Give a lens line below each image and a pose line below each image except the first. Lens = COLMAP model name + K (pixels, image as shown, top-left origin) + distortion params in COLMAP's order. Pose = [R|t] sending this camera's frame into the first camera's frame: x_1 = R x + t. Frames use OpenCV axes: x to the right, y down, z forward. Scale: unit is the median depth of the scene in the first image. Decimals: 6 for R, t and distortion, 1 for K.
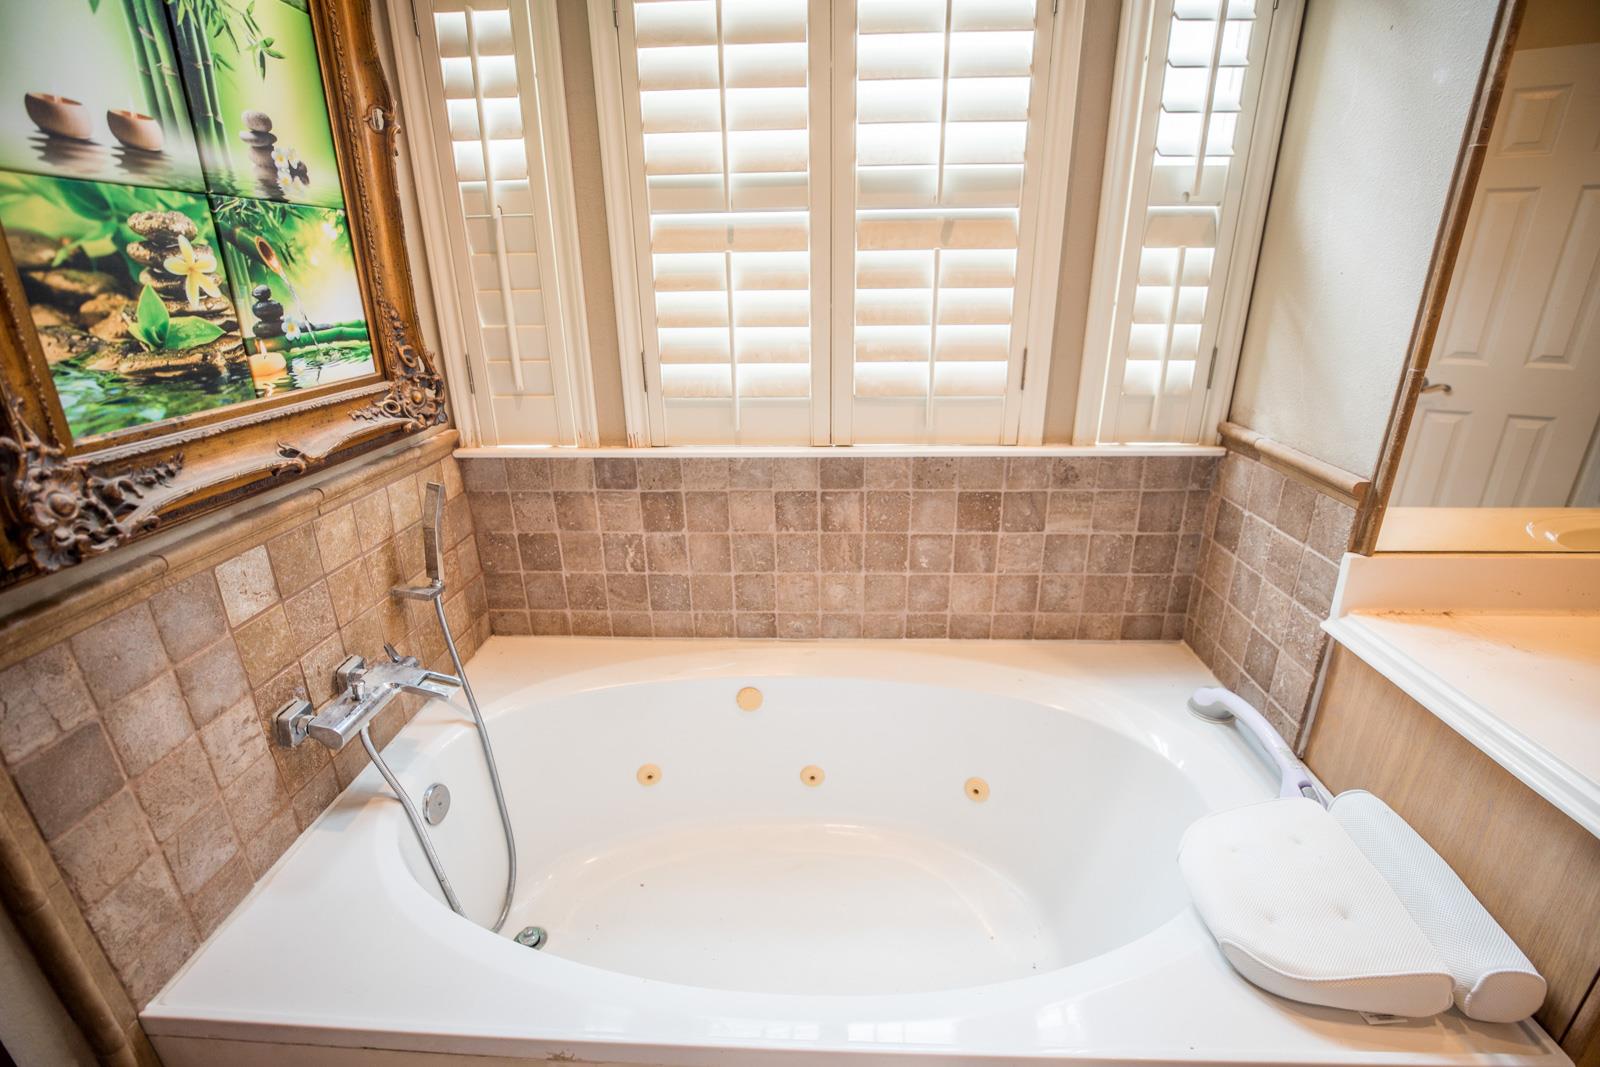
lens RADIAL K [[721.1, 0, 804.5], [0, 721.1, 539.1], [0, 0, 1]] dist [-0.044060, 0.011493]
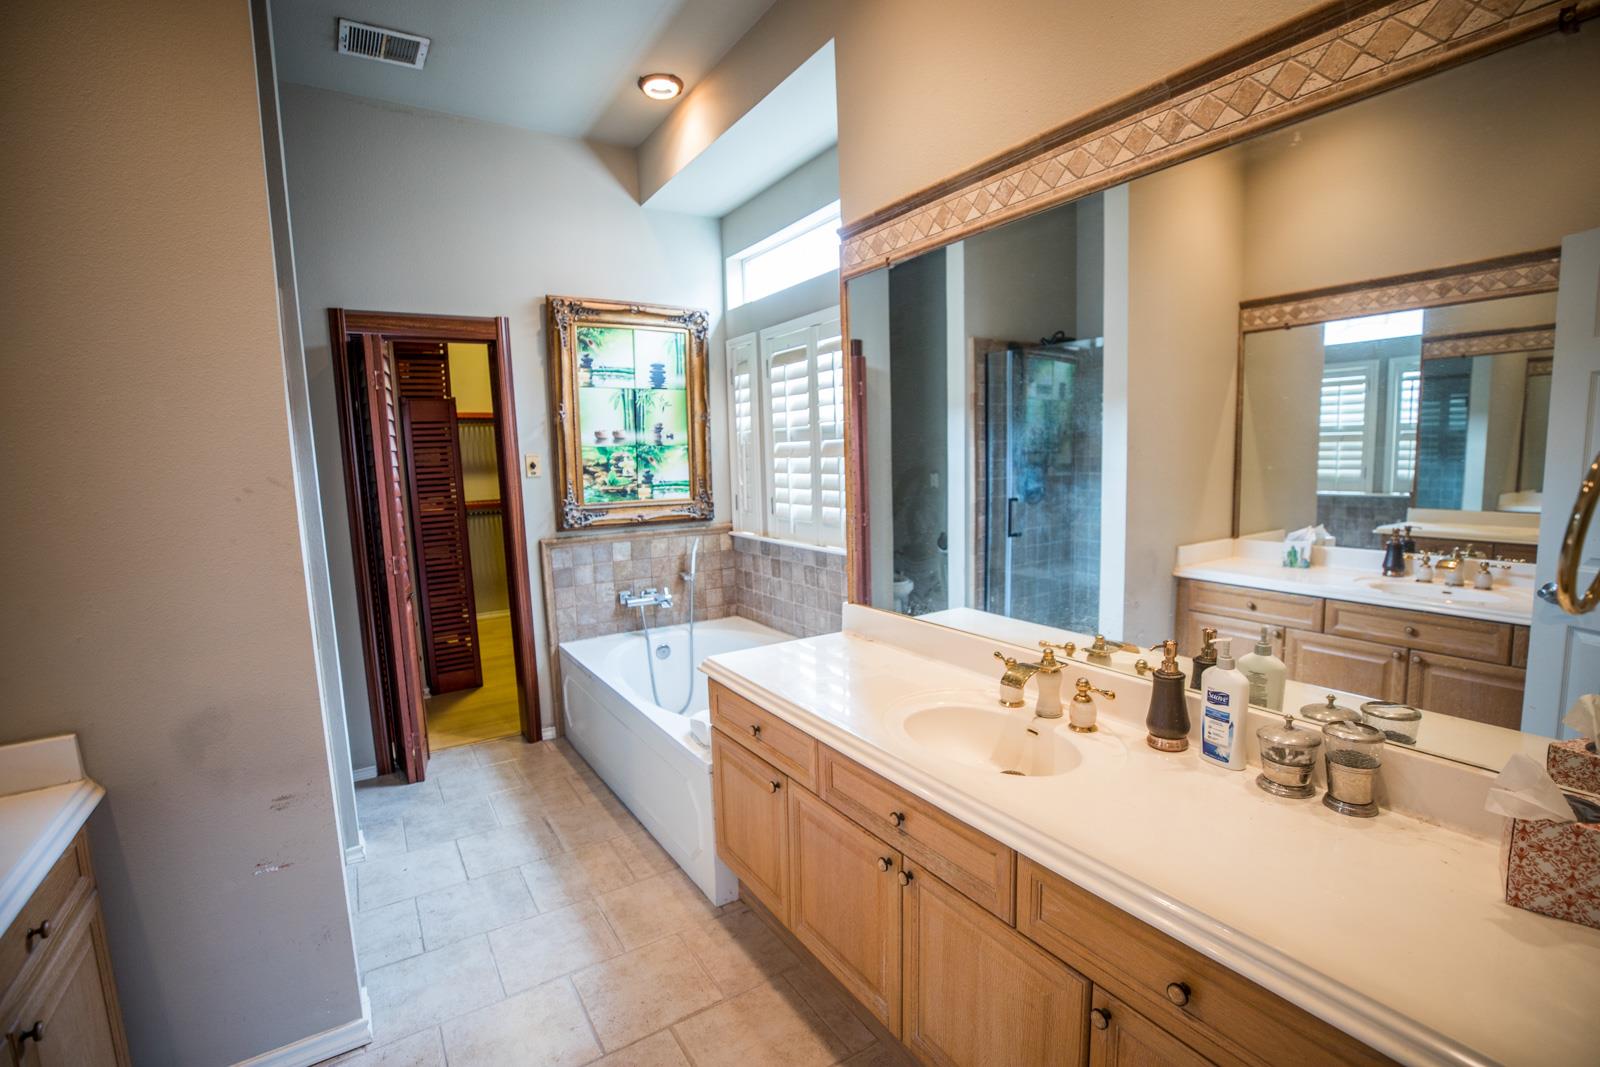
lens RADIAL K [[721.1, 0, 804.5], [0, 721.1, 539.1], [0, 0, 1]] dist [-0.044060, 0.011493]
pose [[0.580594, 0.094779, -0.808658, 2.555206], [-0.270154, 0.959360, -0.081521, 0.052359], [0.768067, 0.265793, 0.582604, -0.385765]]
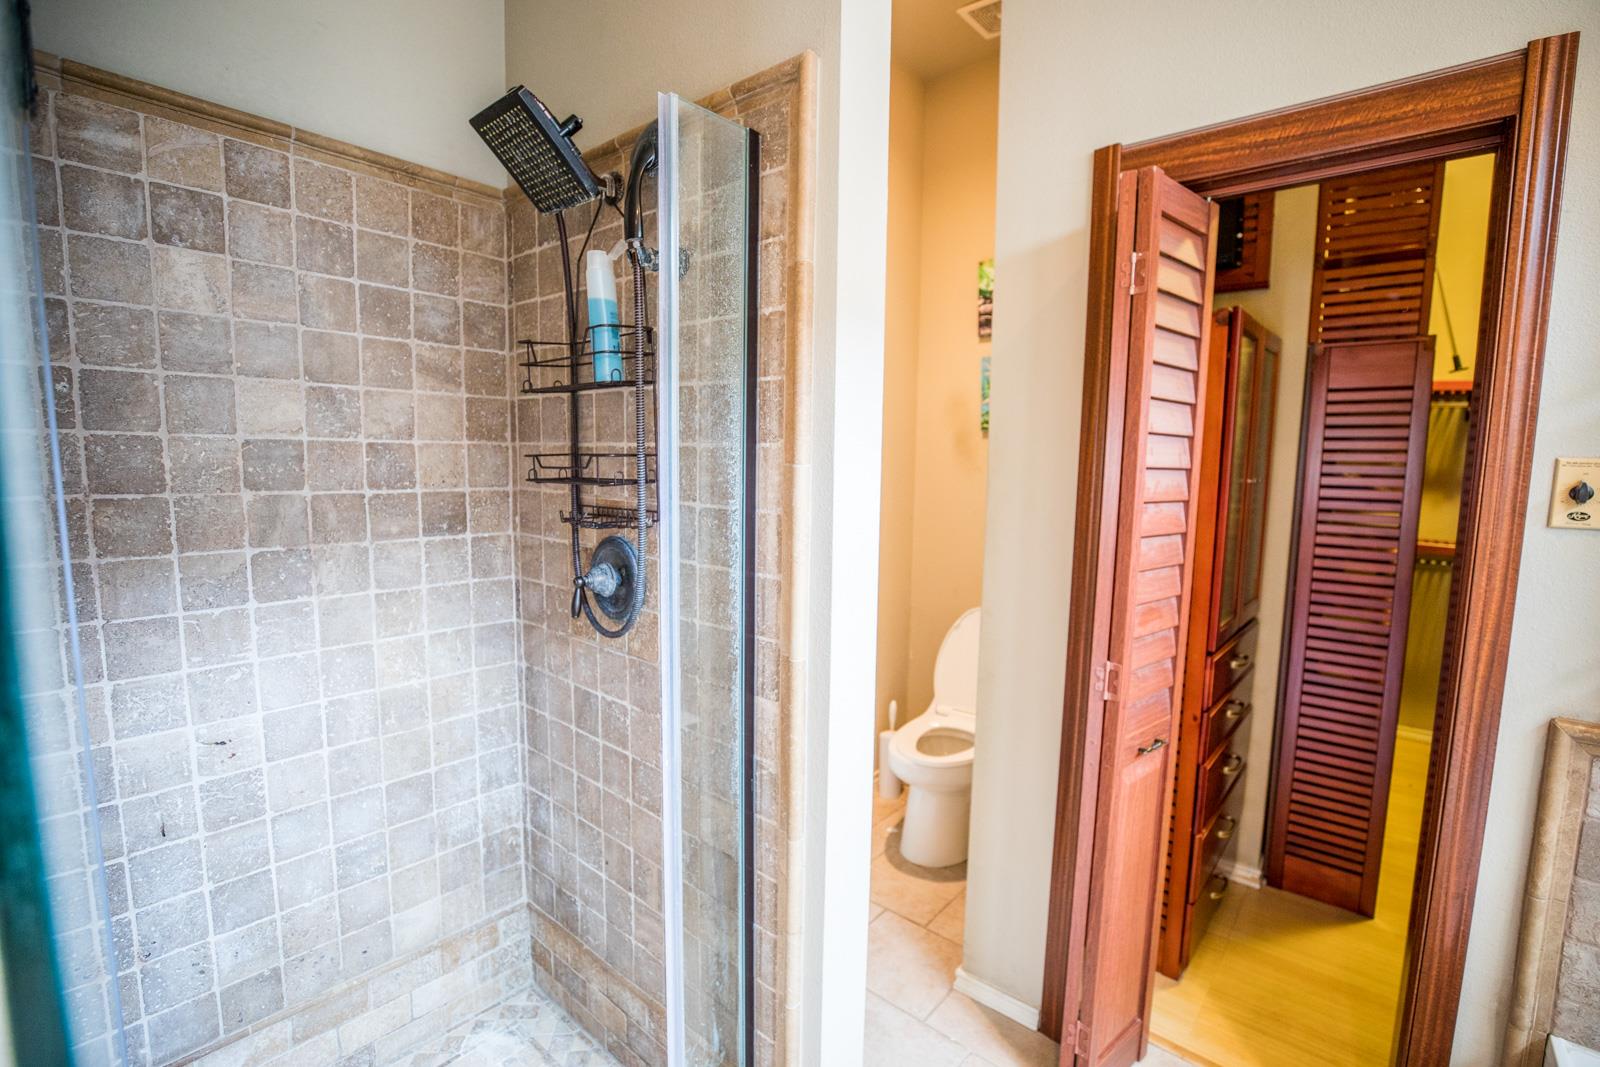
lens RADIAL K [[721.1, 0, 804.5], [0, 721.1, 539.1], [0, 0, 1]] dist [-0.044060, 0.011493]
pose [[-0.619016, 0.093243, -0.779824, 0.688605], [-0.289924, 0.895666, 0.337233, -0.150600], [0.729907, 0.434842, -0.527398, 0.207354]]
